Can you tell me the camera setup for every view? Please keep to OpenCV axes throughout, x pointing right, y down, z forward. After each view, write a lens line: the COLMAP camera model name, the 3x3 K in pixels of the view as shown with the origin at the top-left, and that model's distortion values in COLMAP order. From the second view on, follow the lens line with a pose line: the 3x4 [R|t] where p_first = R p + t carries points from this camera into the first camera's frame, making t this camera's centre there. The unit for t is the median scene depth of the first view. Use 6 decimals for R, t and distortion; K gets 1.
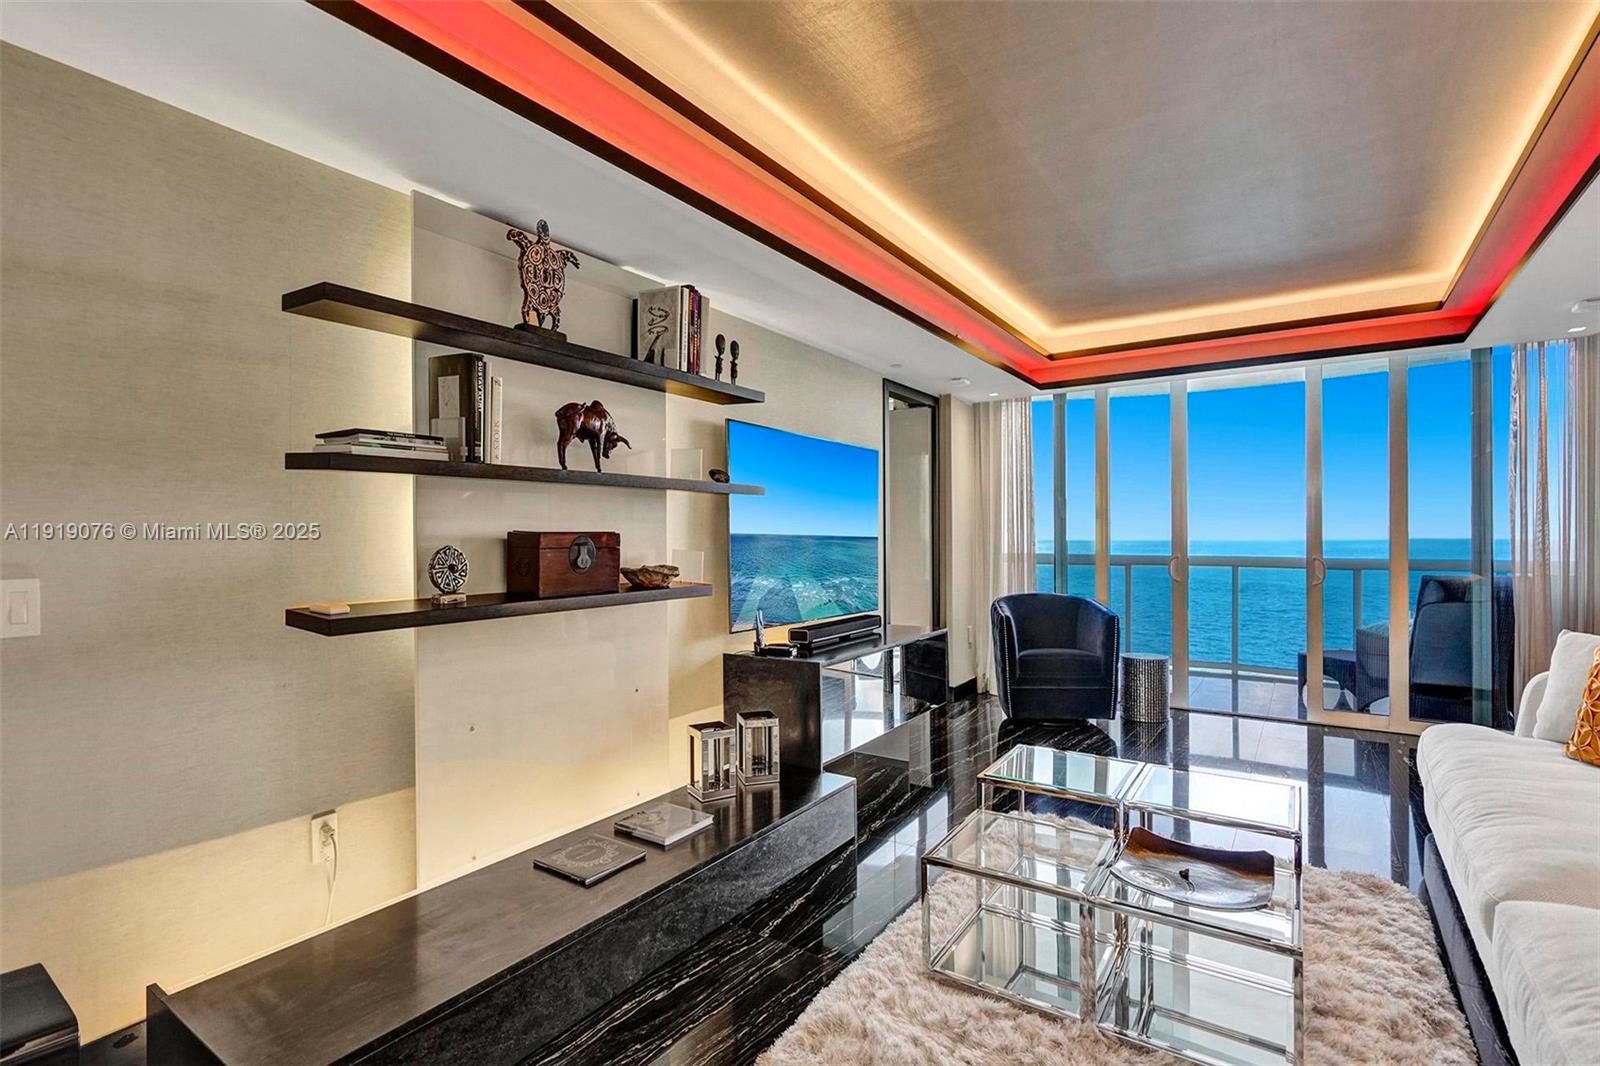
lens RADIAL K [[741.9, 0, 803.0], [0, 741.9, 544.7], [0, 0, 1]] dist [-0.008085, 0.003754]
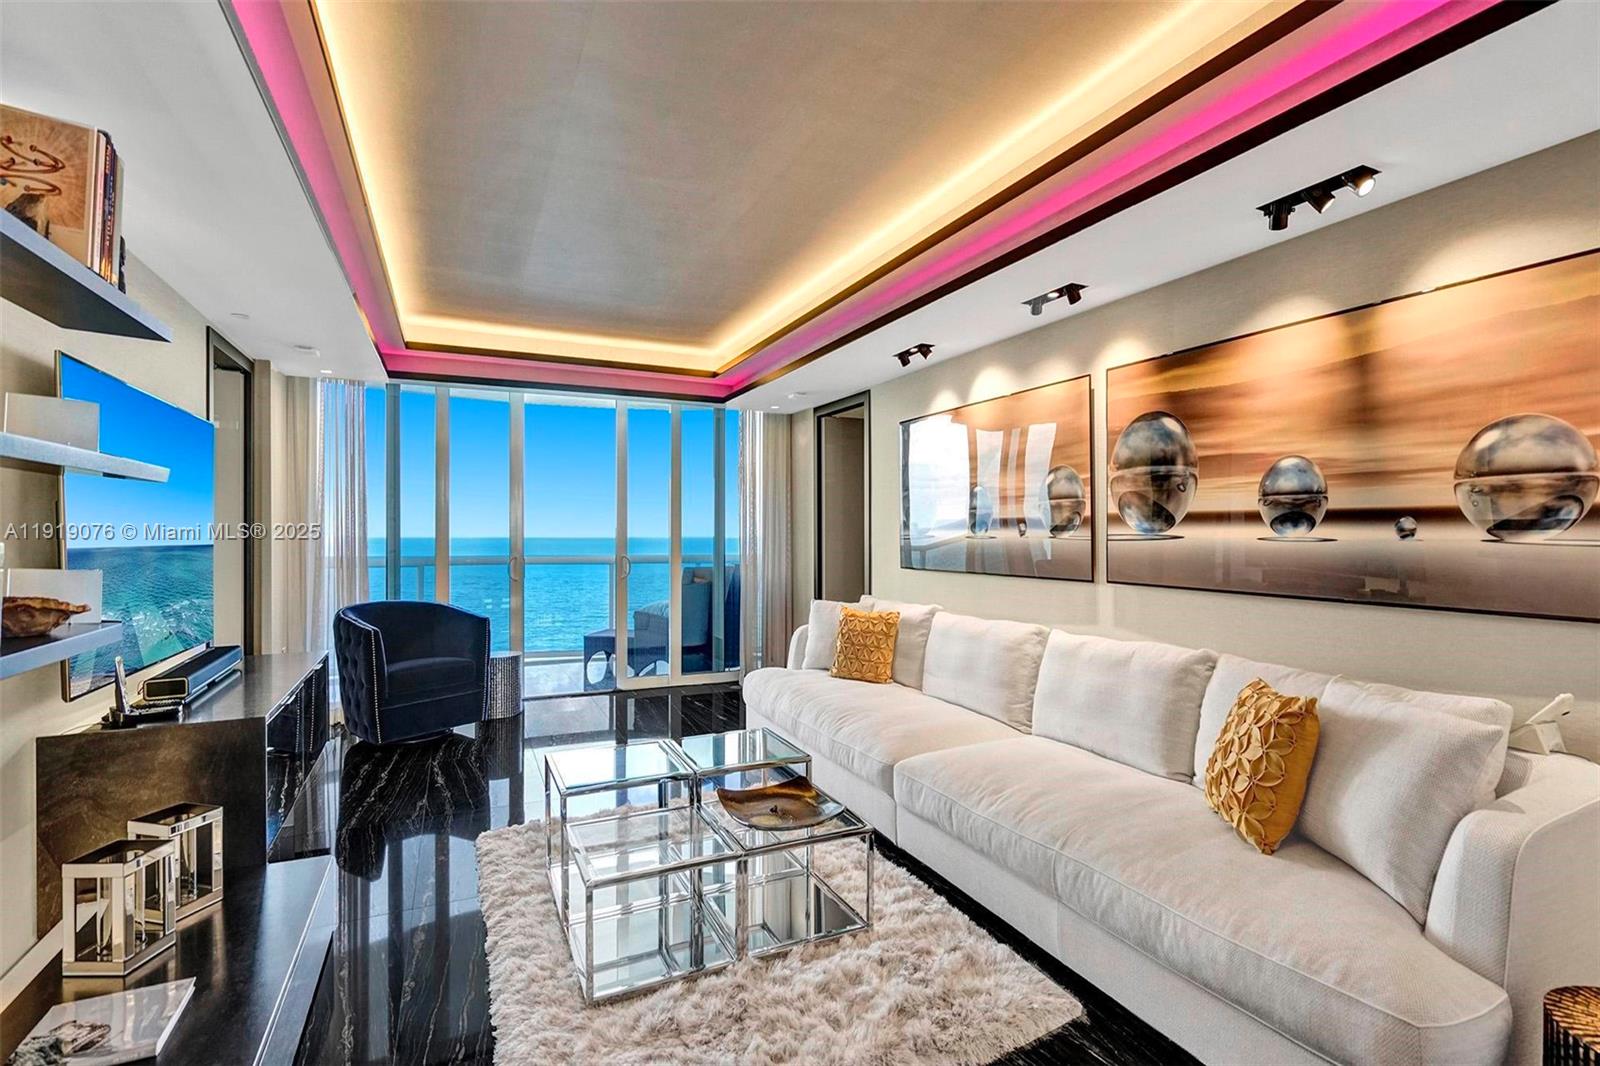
lens RADIAL K [[741.9, 0, 791.1], [0, 741.9, 540.5], [0, 0, 1]] dist [-0.008085, 0.003754]
pose [[0.528684, -0.007383, 0.848787, -0.233324], [0.009687, 0.999950, 0.002664, -0.007639], [-0.848764, 0.006814, 0.528728, 0.129125]]
